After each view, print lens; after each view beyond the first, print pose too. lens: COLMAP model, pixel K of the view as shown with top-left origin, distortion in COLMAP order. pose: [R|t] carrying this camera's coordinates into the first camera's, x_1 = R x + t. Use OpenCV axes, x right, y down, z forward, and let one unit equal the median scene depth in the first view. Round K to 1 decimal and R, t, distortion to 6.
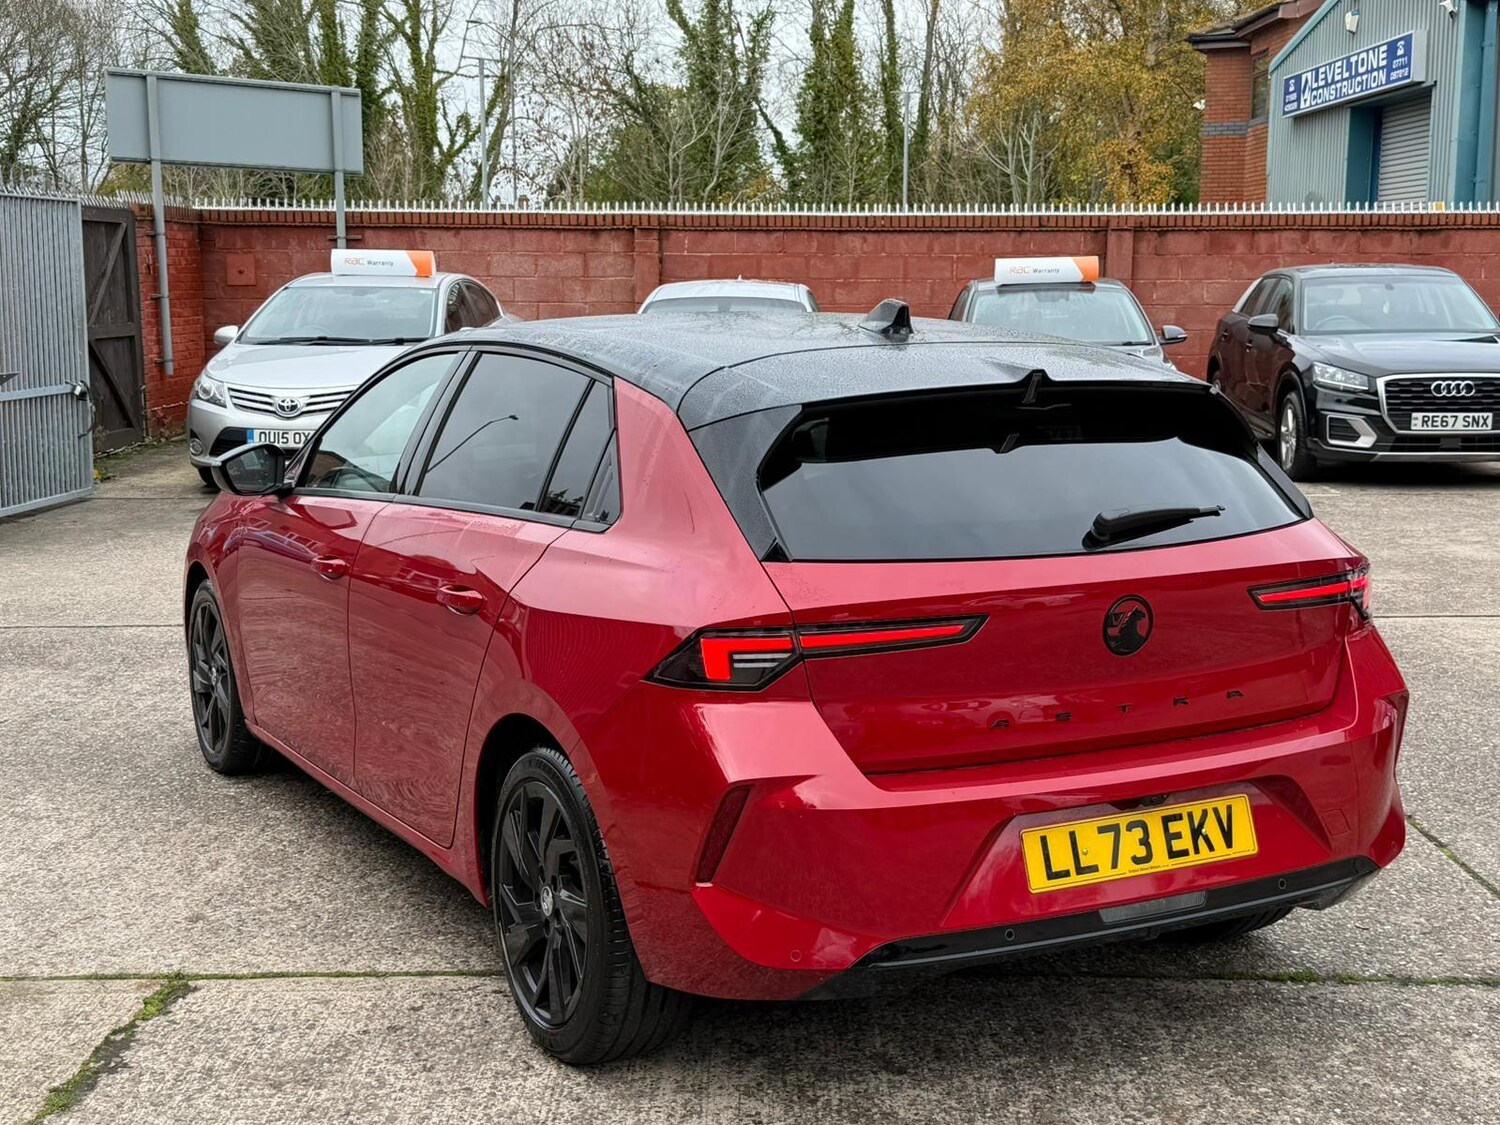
lens RADIAL K [[1976.2, 0, 749.9], [0, 1976.2, 561.1], [0, 0, 1]] dist [0.201843, -0.469645]
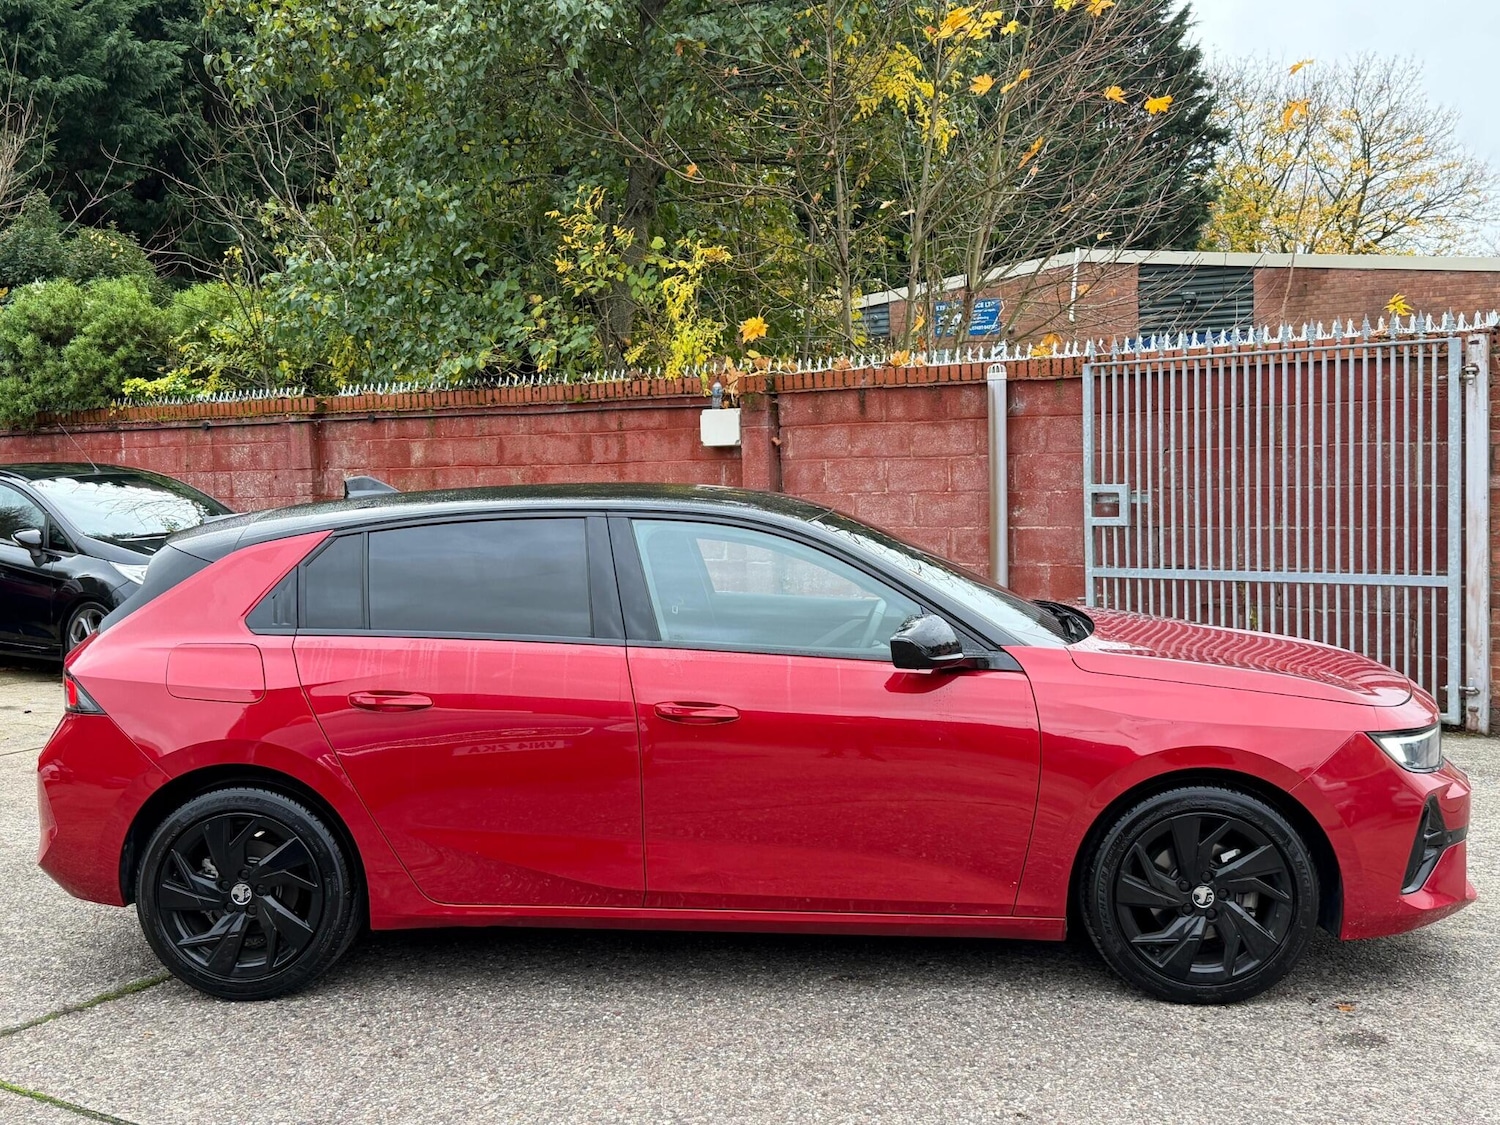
lens RADIAL K [[1630.2, 0, 752.0], [0, 1630.2, 562.1], [0, 0, 1]] dist [0.199983, -0.469848]
pose [[-0.530771, 0.077462, -0.843968, 0.675252], [-0.095426, 0.984020, 0.150330, -0.194365], [0.842126, 0.160328, -0.514897, 1.300971]]
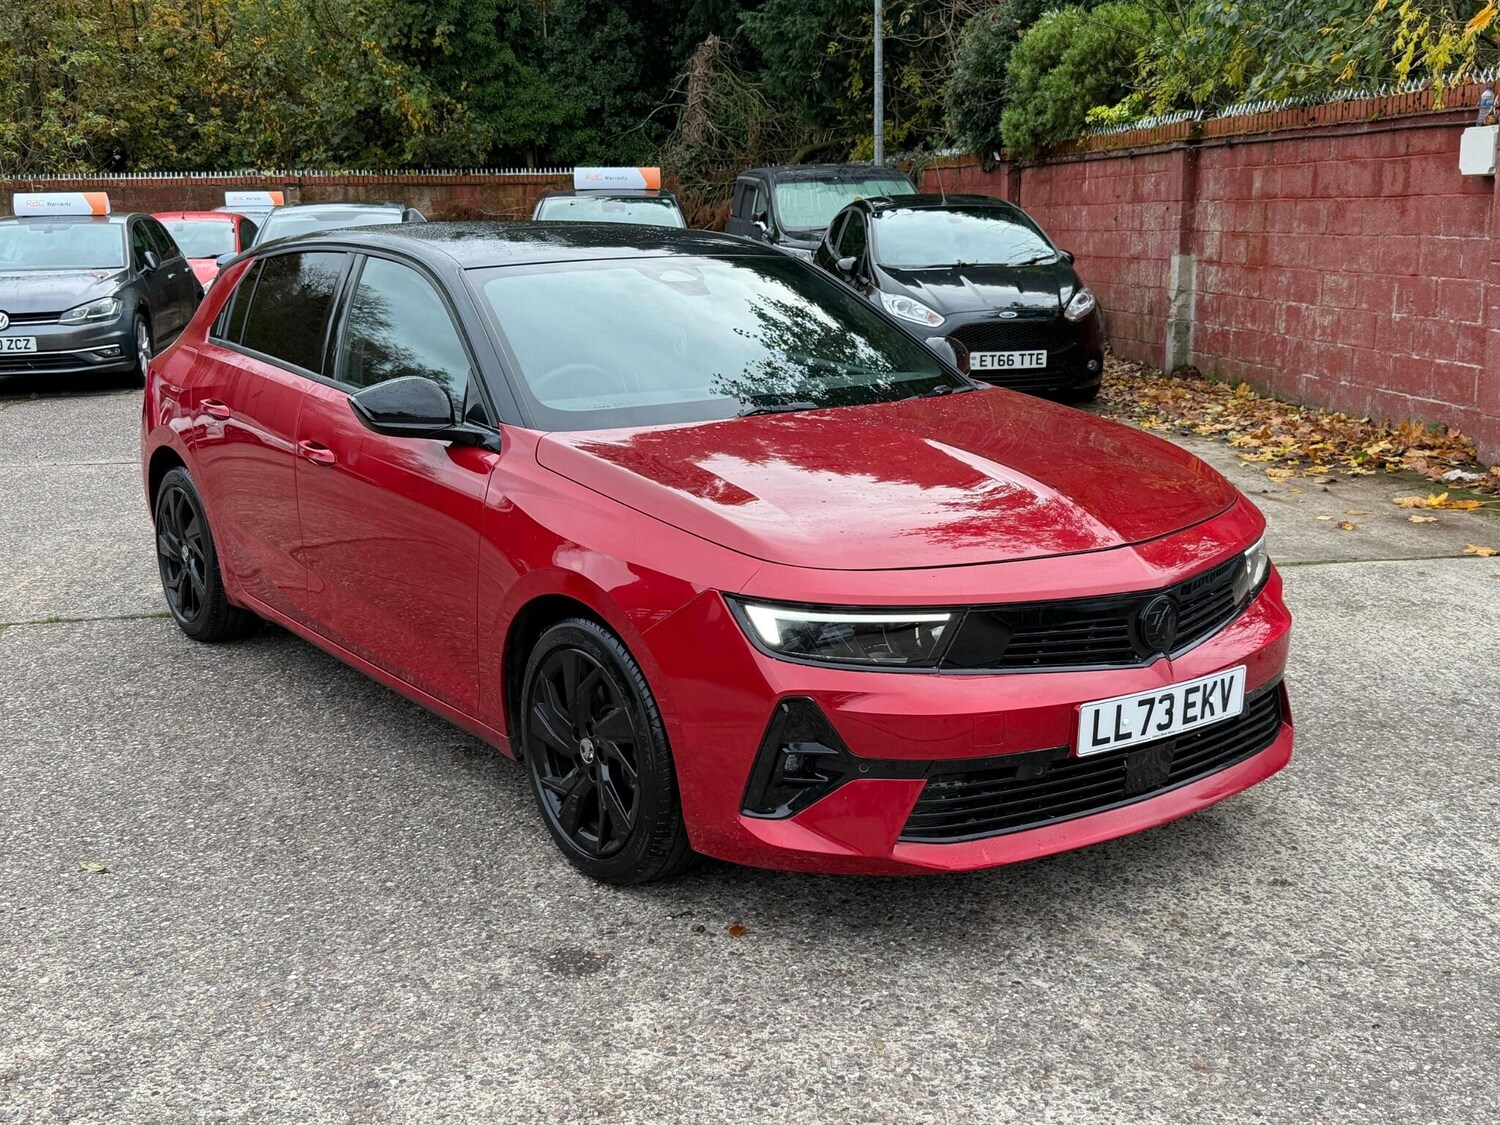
lens RADIAL K [[1644.2, 0, 748.5], [0, 1644.2, 562.4], [0, 0, 1]] dist [0.216092, -0.530693]
pose [[-0.988651, 0.049236, -0.141930, 0.002053], [-0.003347, 0.937312, 0.348476, -0.231481], [0.150191, 0.344996, -0.926510, 1.651059]]
